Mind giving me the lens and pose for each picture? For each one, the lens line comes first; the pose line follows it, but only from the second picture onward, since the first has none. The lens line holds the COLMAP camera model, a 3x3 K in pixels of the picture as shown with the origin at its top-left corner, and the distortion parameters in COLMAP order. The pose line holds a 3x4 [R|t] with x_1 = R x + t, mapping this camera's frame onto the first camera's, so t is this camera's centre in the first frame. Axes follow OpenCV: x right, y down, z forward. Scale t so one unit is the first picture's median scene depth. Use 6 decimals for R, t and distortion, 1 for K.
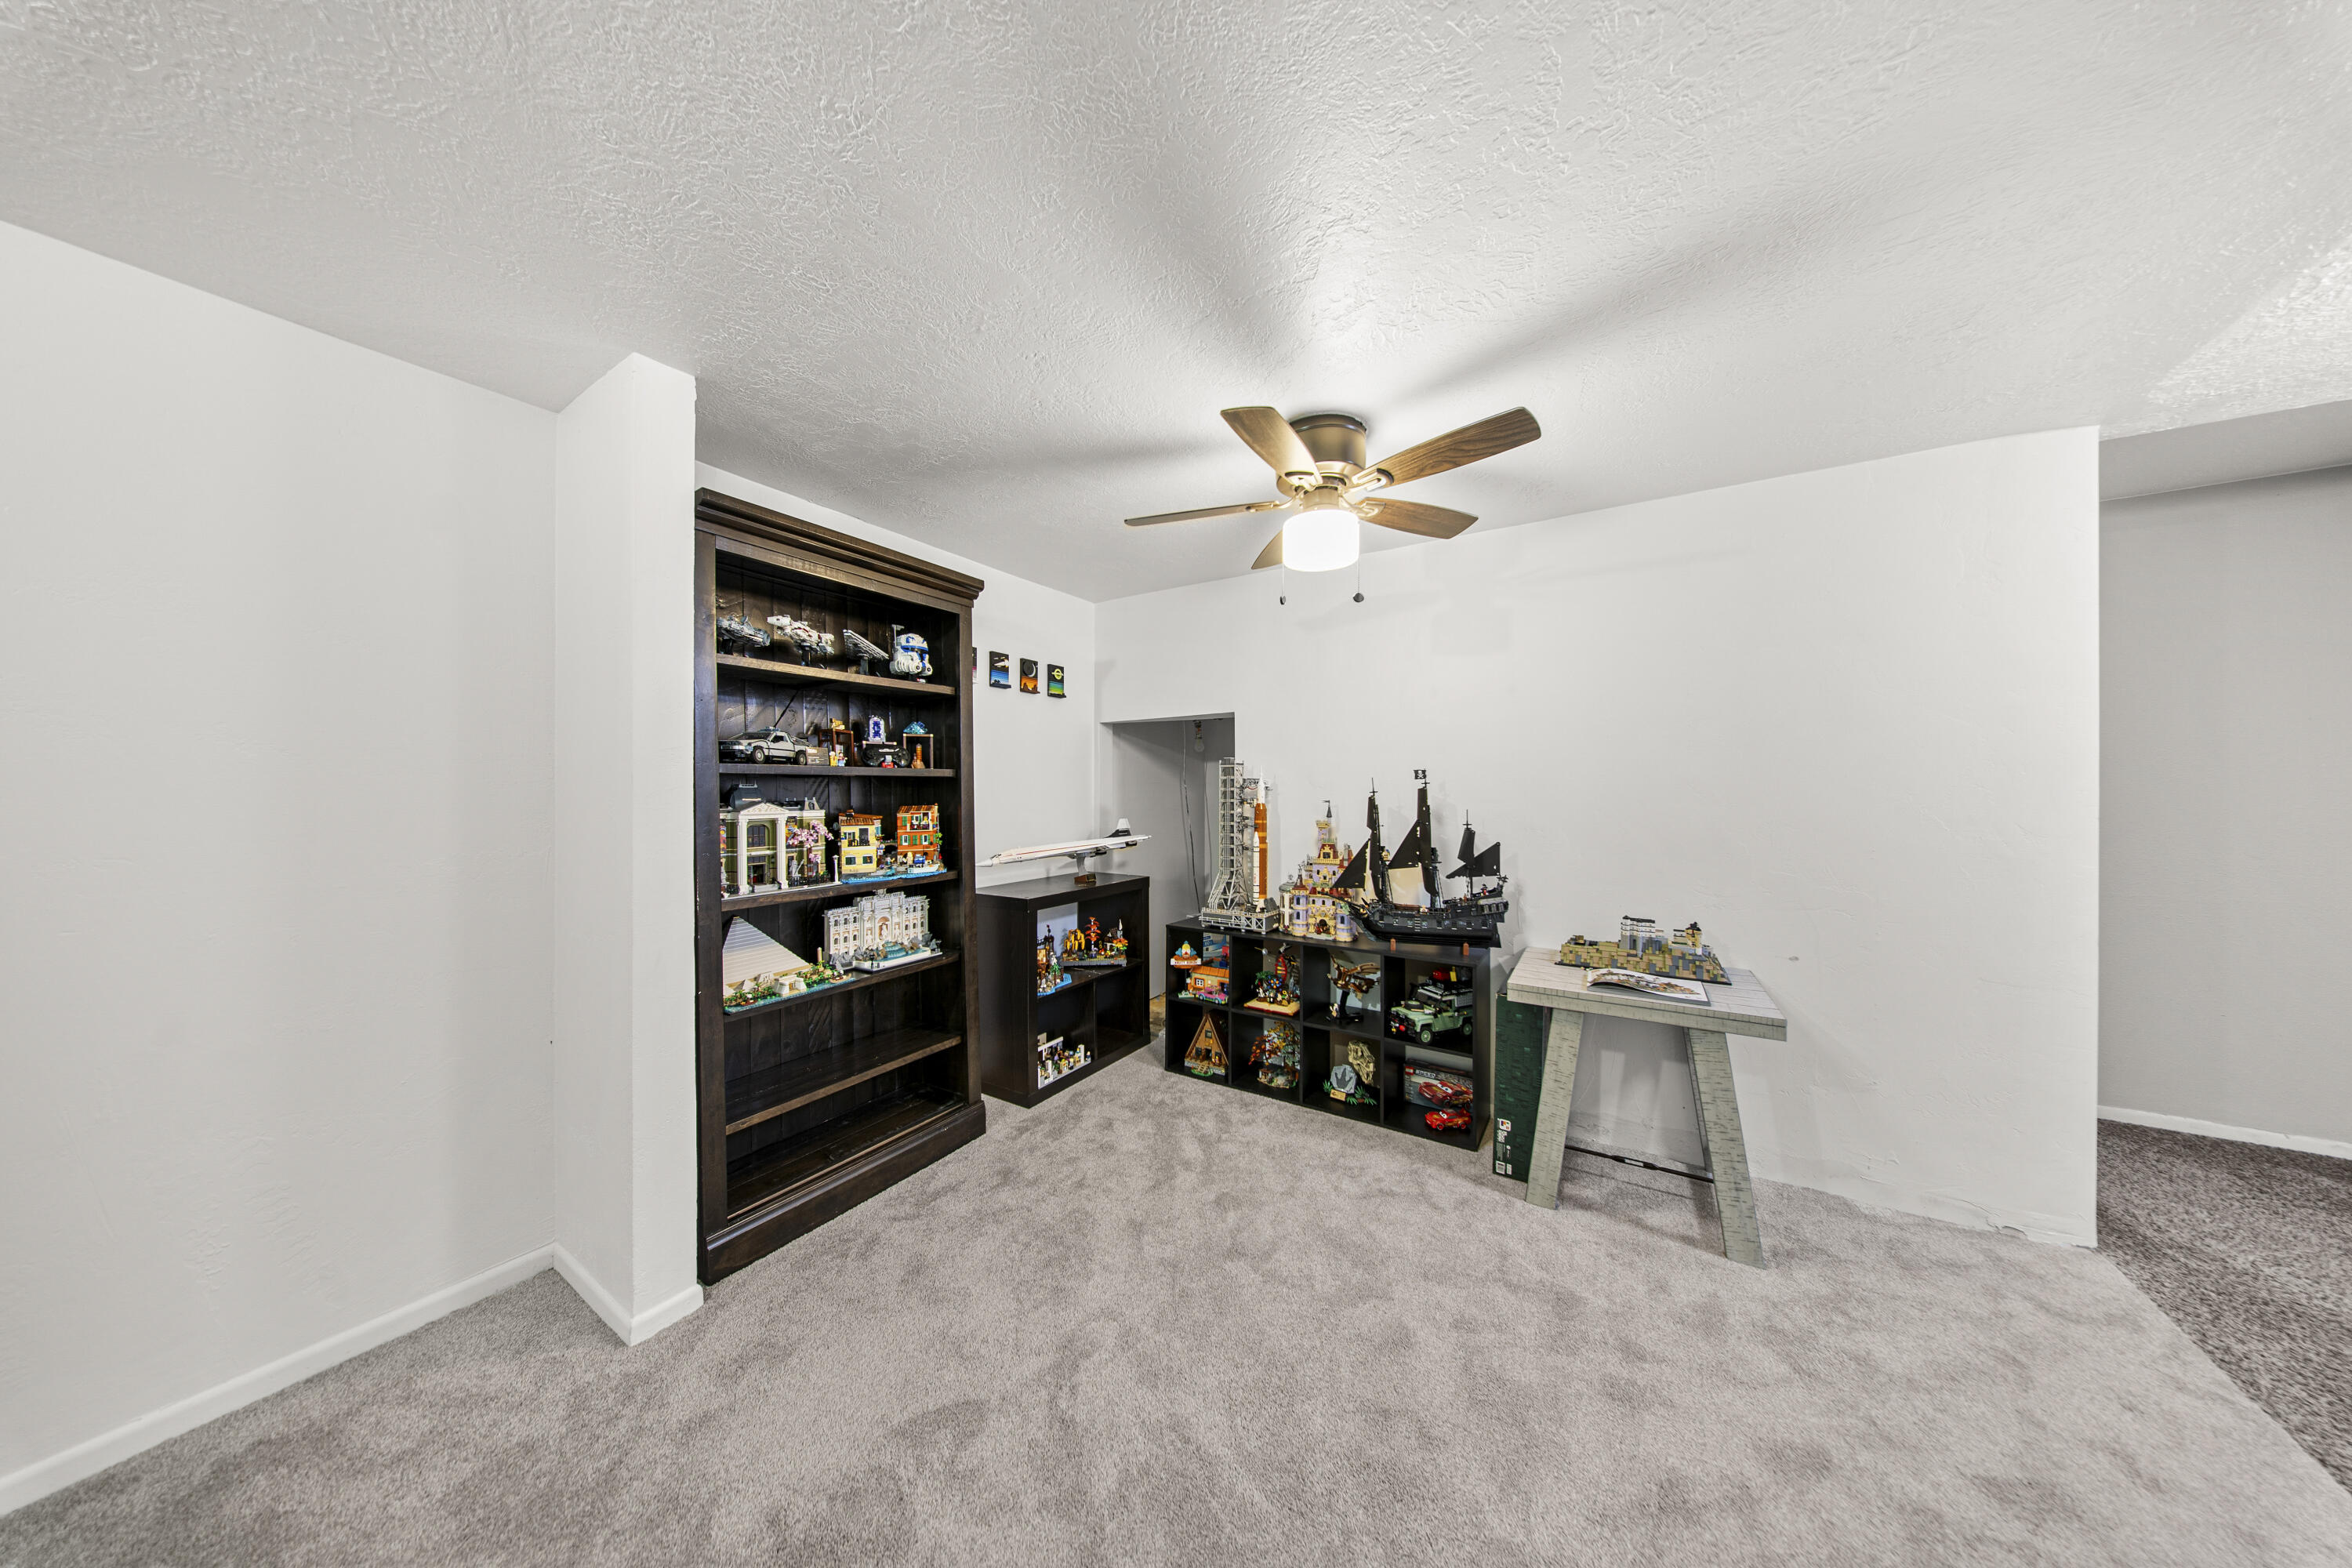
lens RADIAL K [[706.3, 0, 1125.9], [0, 706.3, 796.3], [0, 0, 1]] dist [-0.000756, -0.000085]
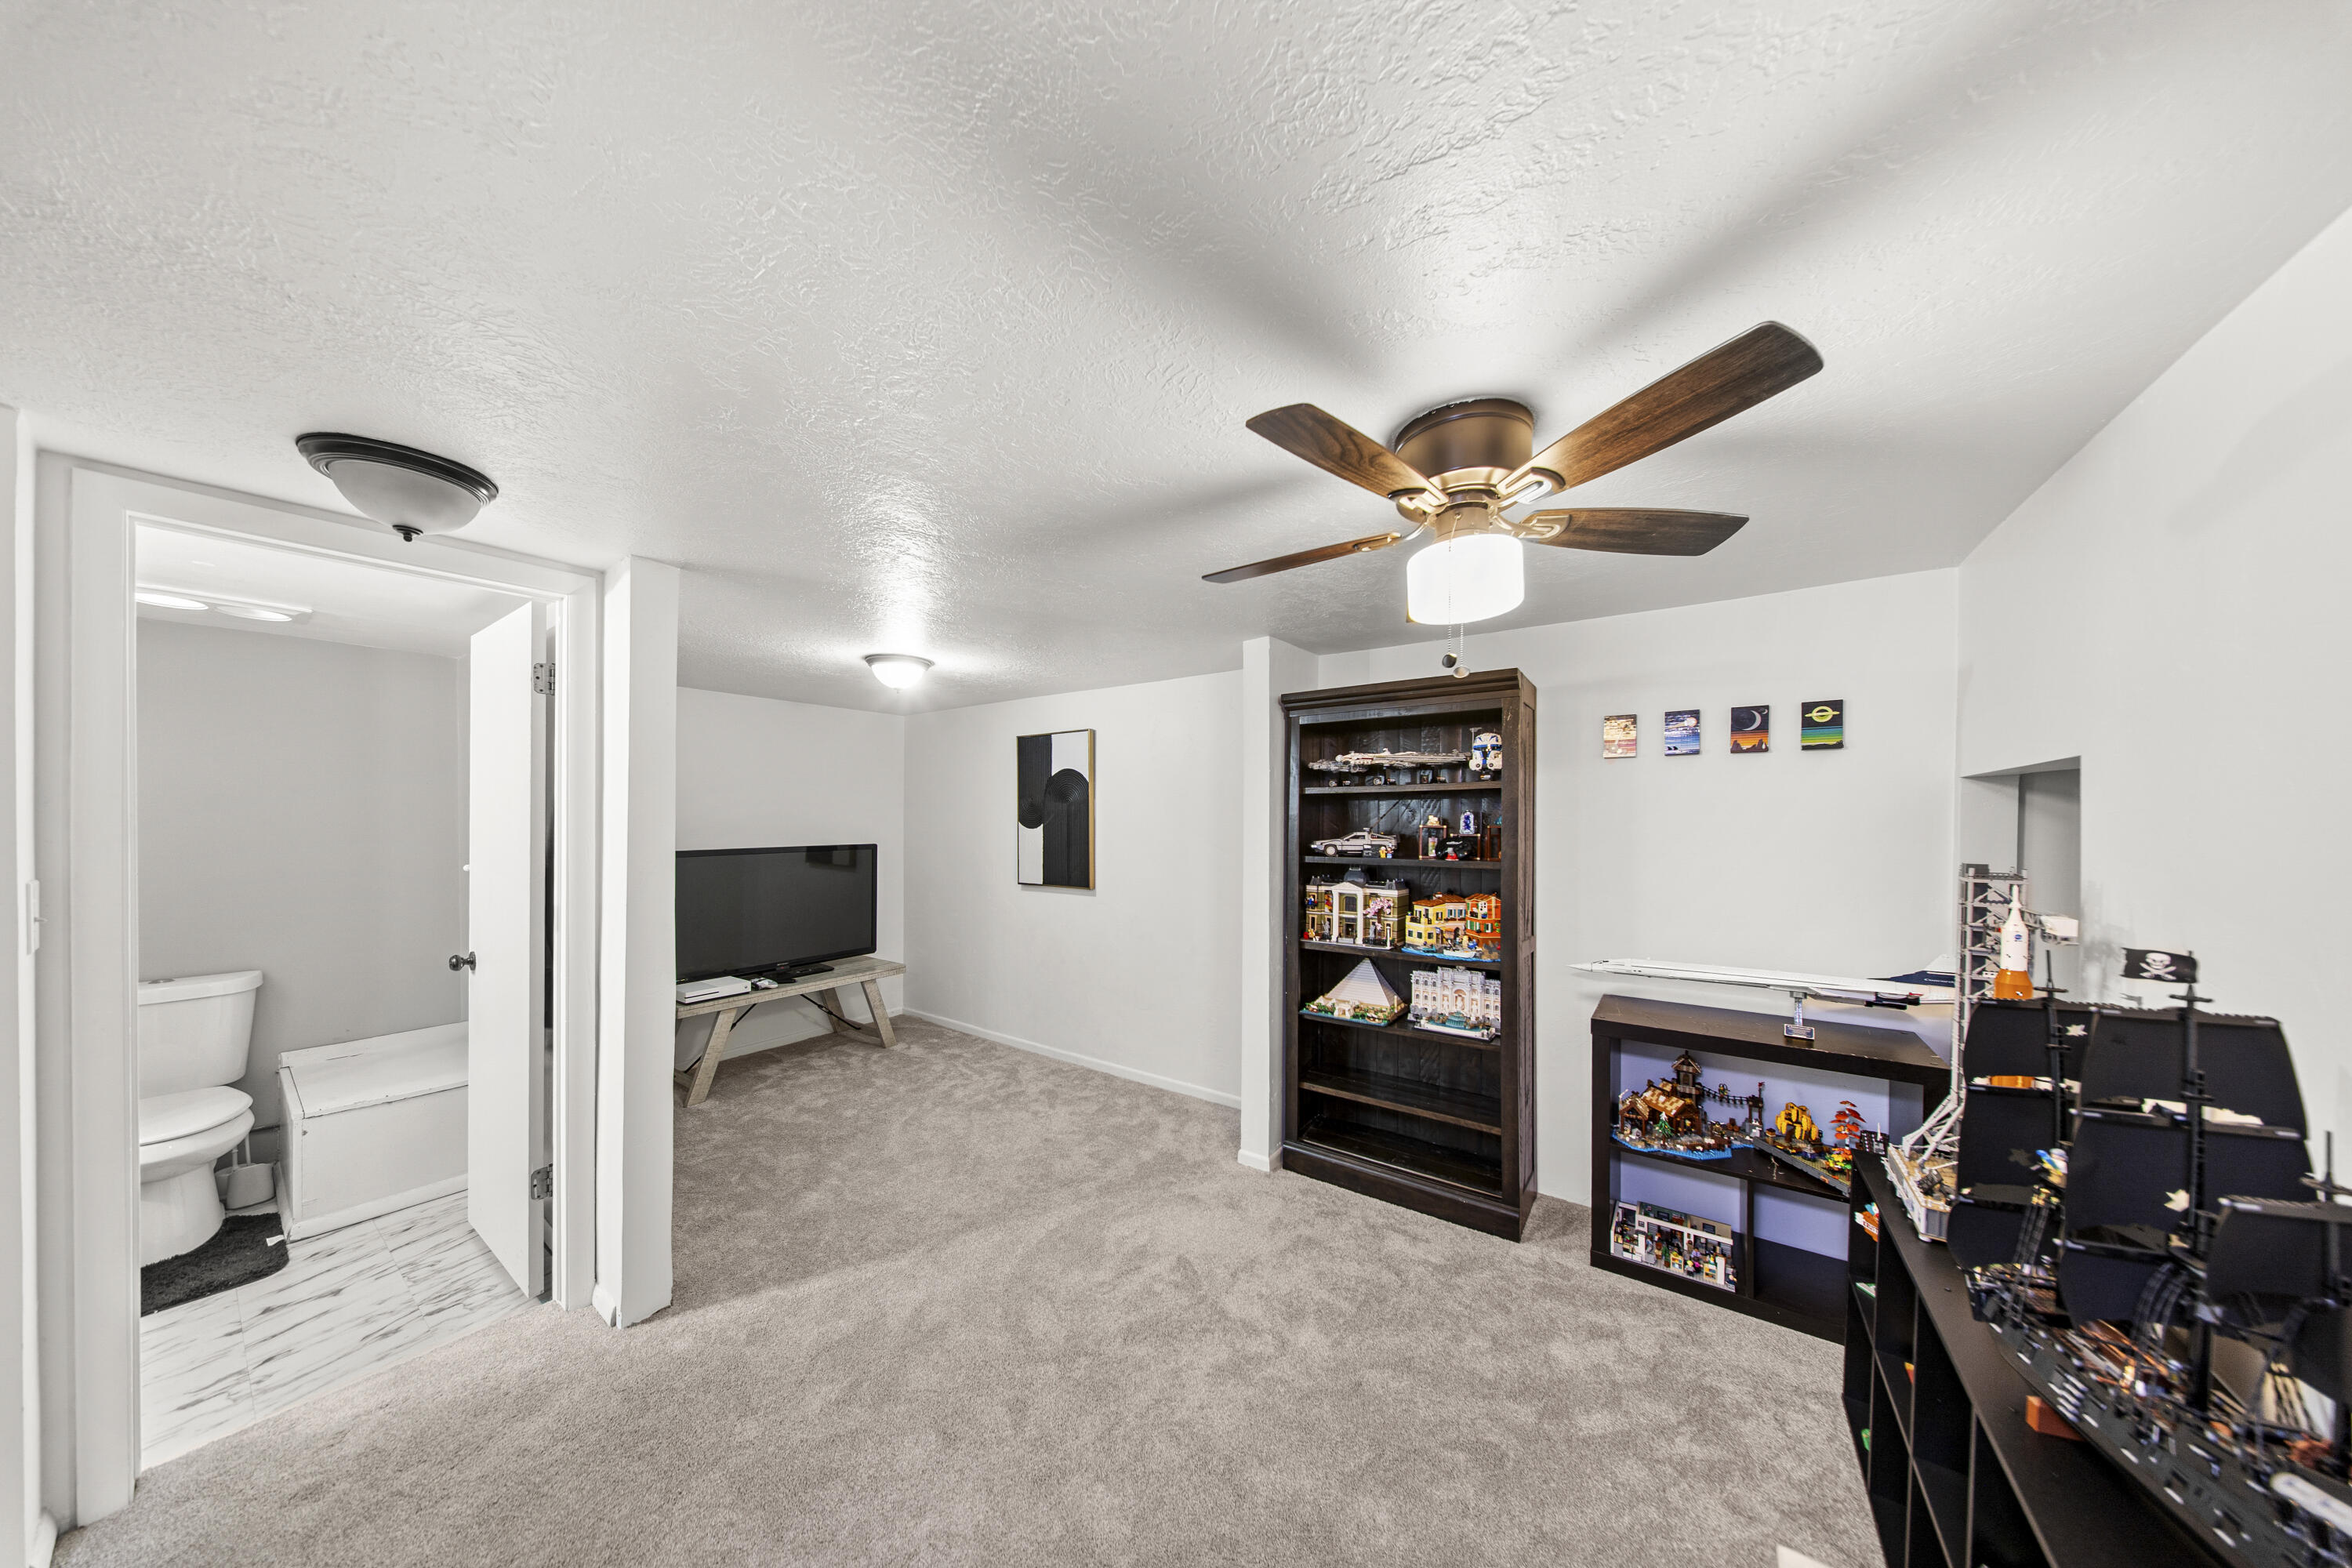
lens RADIAL K [[706.3, 0, 1190.2], [0, 706.3, 813.9], [0, 0, 1]] dist [-0.000756, -0.000085]
pose [[-0.016660, 0.004490, -0.999851, 0.814469], [-0.001791, 0.999988, 0.004521, -0.117712], [0.999860, 0.001866, -0.016652, 0.601939]]
